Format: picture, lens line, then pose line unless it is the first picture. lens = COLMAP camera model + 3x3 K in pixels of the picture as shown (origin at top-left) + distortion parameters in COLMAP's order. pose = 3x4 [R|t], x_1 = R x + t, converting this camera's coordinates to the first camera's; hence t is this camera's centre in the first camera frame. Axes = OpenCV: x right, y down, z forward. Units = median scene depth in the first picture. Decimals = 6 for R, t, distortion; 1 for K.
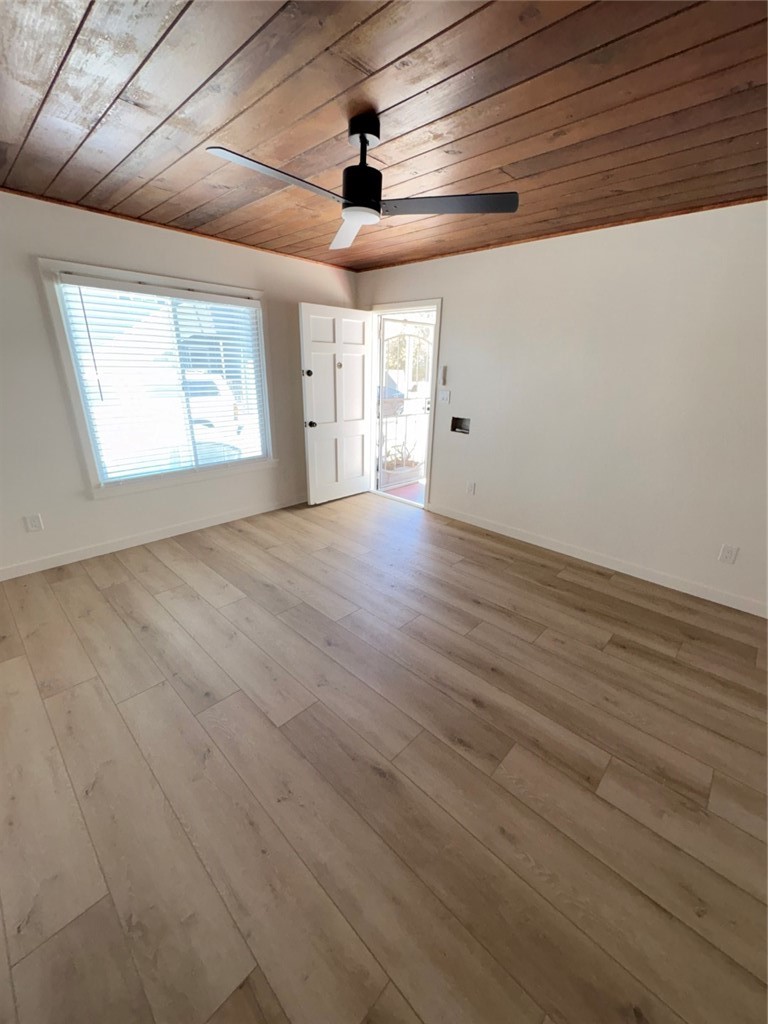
lens RADIAL K [[410.8, 0, 386.5], [0, 410.8, 513.6], [0, 0, 1]] dist [0.000599, -0.000388]
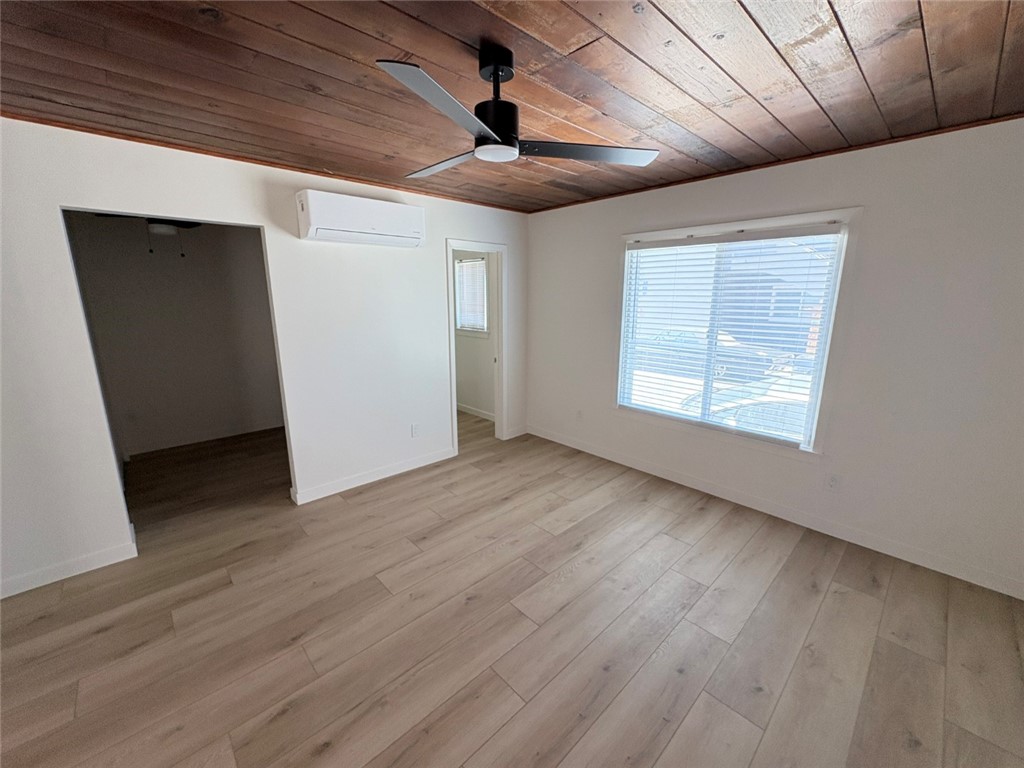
lens RADIAL K [[410.8, 0, 509.0], [0, 410.8, 383.6], [0, 0, 1]] dist [0.000599, -0.000388]
pose [[-0.064967, 0.191766, -0.979288, 0.675419], [-0.349933, 0.914665, 0.202326, -0.351806], [0.934519, 0.355830, 0.007682, 0.900931]]
